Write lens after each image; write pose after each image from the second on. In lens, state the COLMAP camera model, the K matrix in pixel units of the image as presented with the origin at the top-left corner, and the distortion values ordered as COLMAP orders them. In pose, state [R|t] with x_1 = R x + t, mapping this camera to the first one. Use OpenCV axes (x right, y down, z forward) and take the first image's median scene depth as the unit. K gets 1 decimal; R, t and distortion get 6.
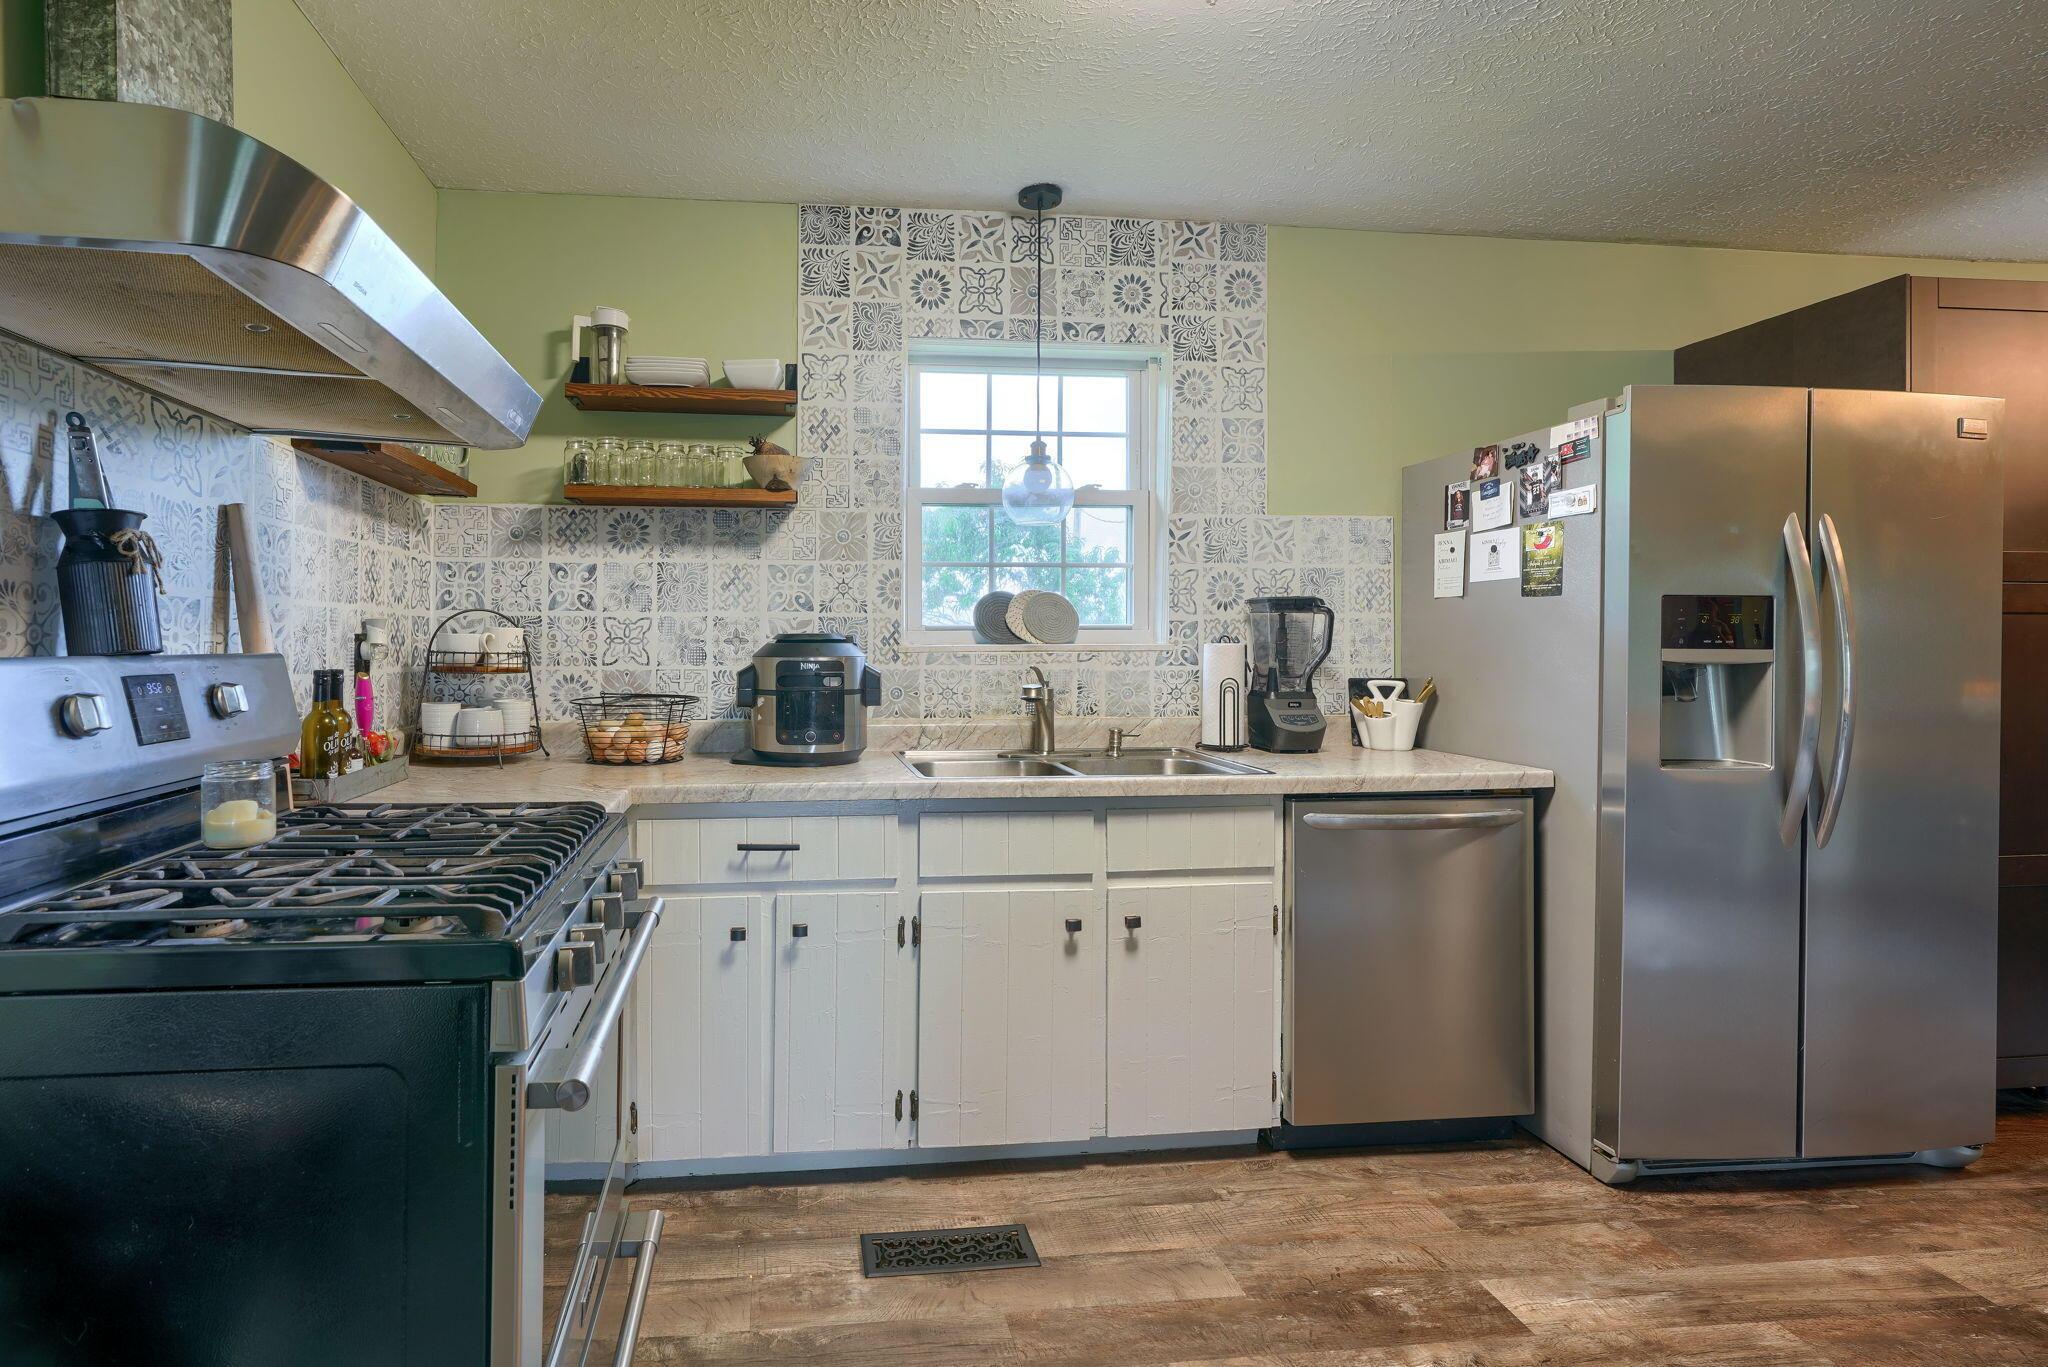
lens RADIAL K [[979.4, 0, 870.1], [0, 979.4, 643.3], [0, 0, 1]] dist [-0.004335, 0.000803]
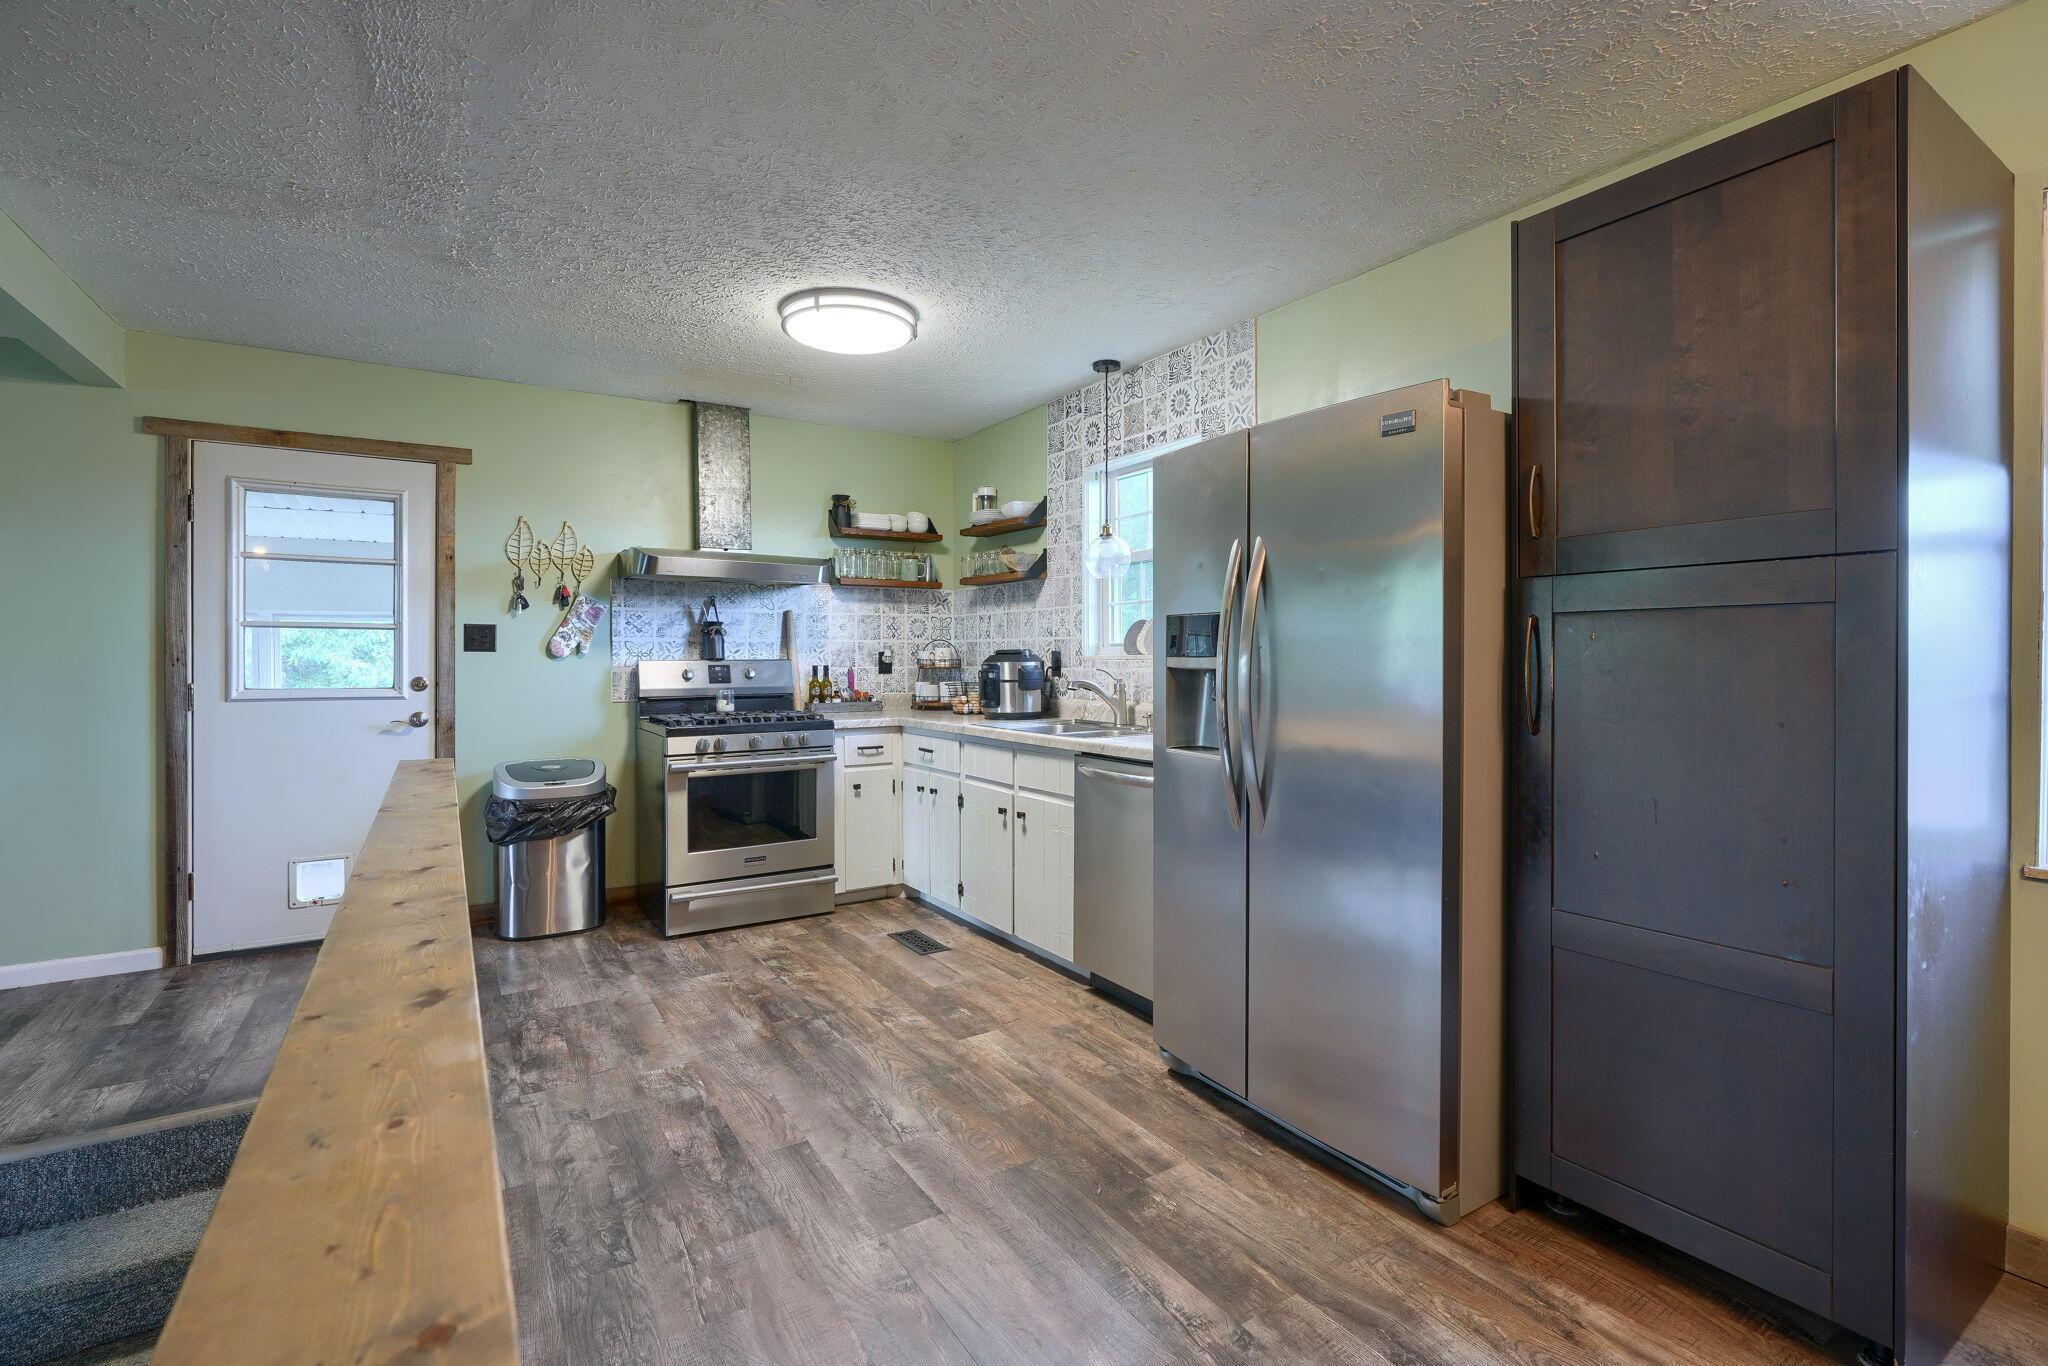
lens RADIAL K [[929.7, 0, 1022.7], [0, 929.7, 657.5], [0, 0, 1]] dist [-0.008629, 0.000993]
pose [[0.451341, -0.000939, -0.892351, 1.770185], [0.004405, 0.999990, 0.001175, 0.003476], [0.892341, -0.004461, 0.451340, 0.267337]]
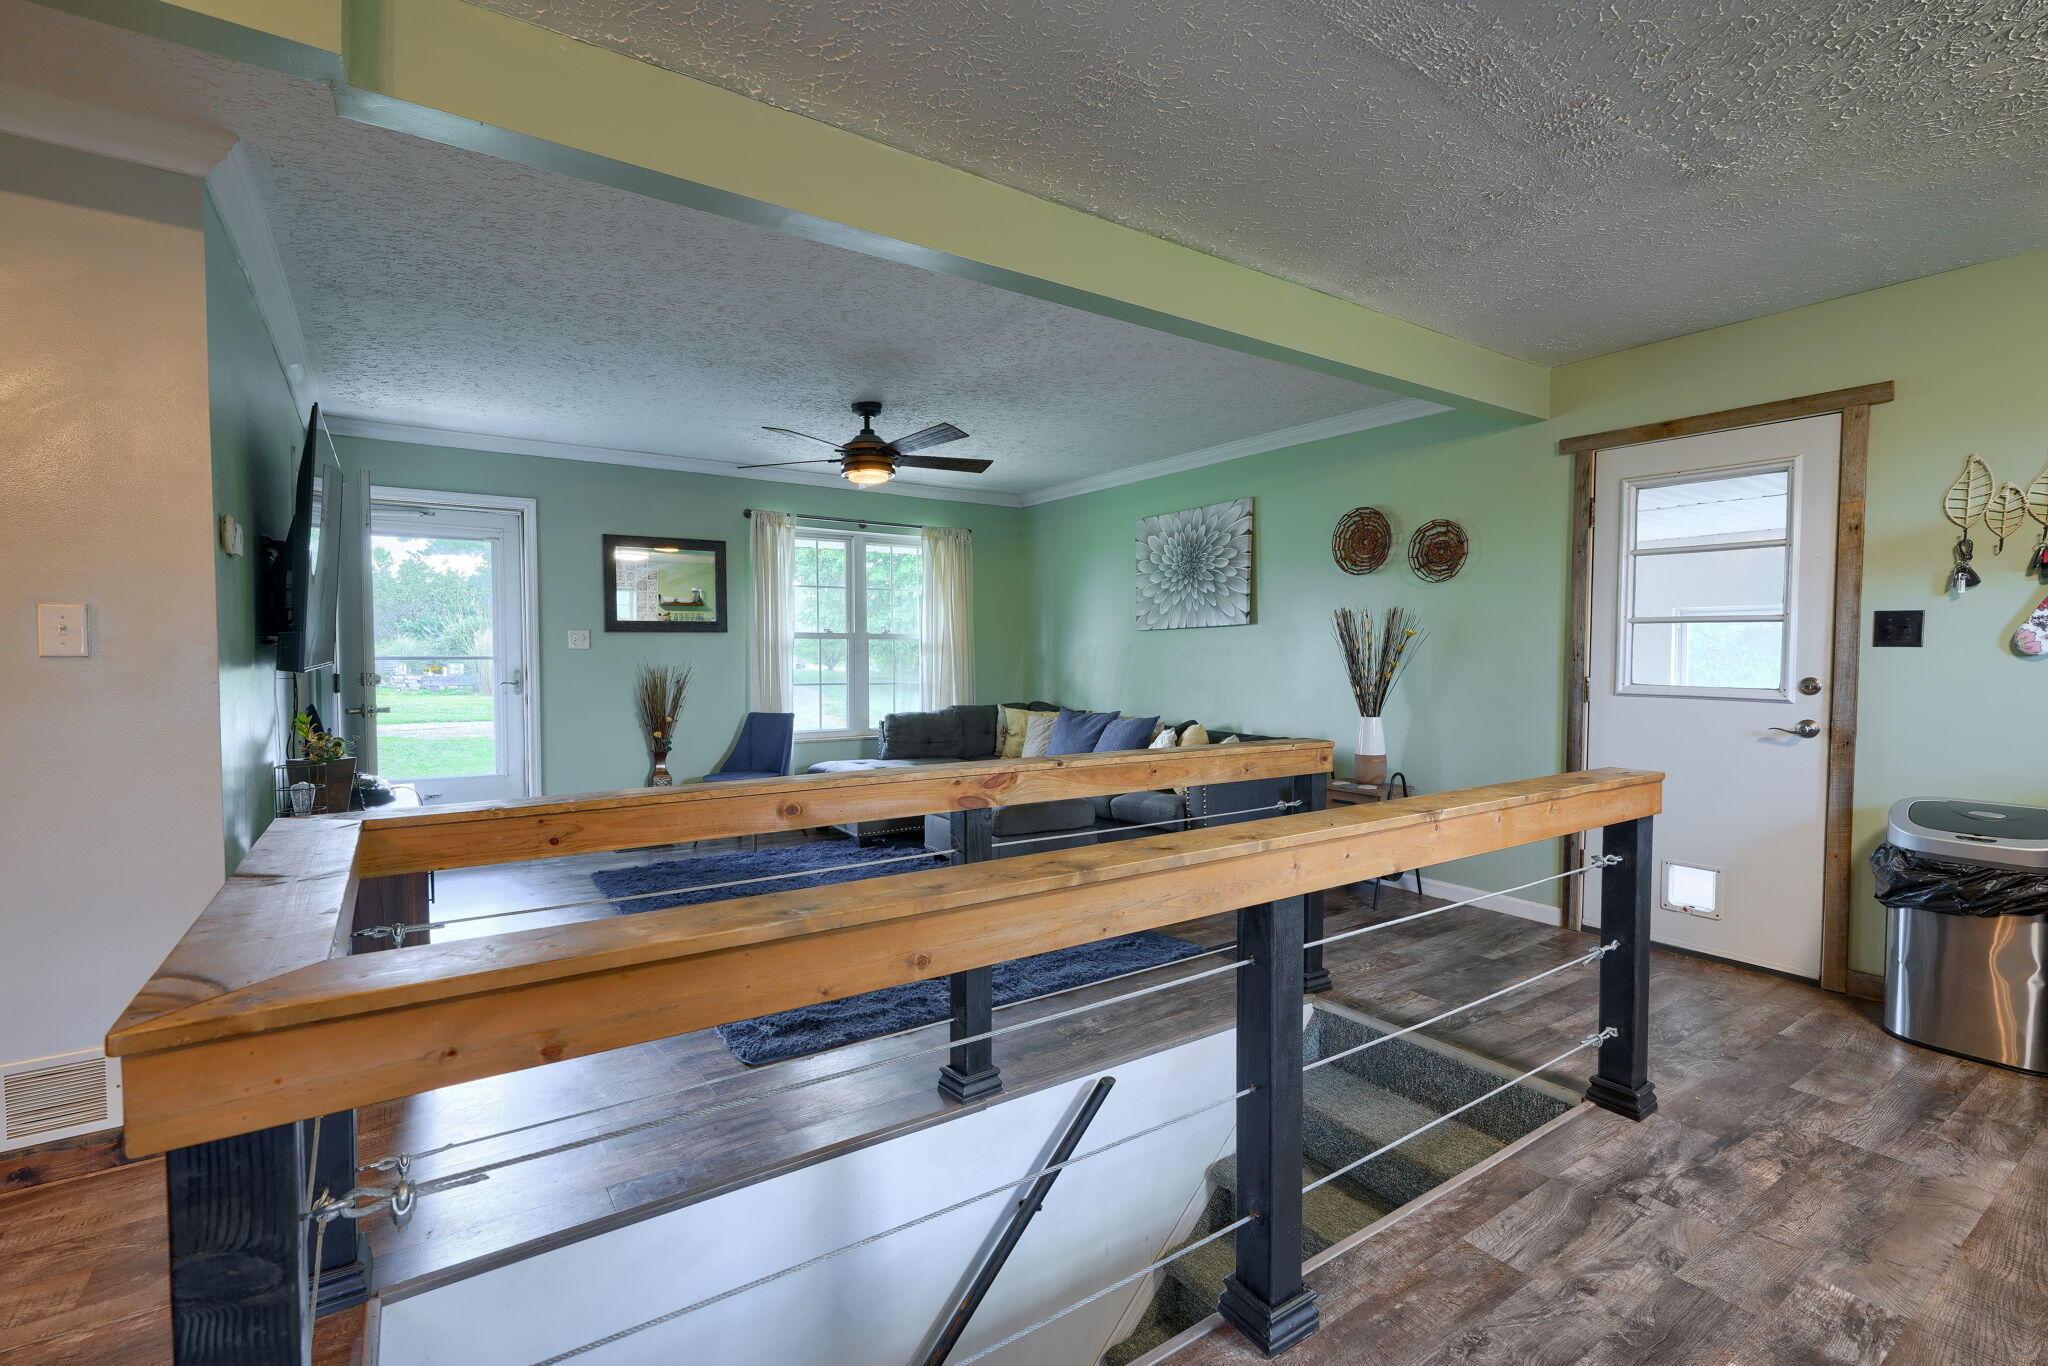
lens RADIAL K [[916.1, 0, 1023.3], [0, 916.1, 689.1], [0, 0, 1]] dist [-0.011192, 0.004834]
pose [[-0.875615, 0.016927, -0.482713, 1.440139], [-0.002345, 0.999225, 0.039292, 0.001764], [0.483004, 0.035536, -0.874897, 0.719982]]
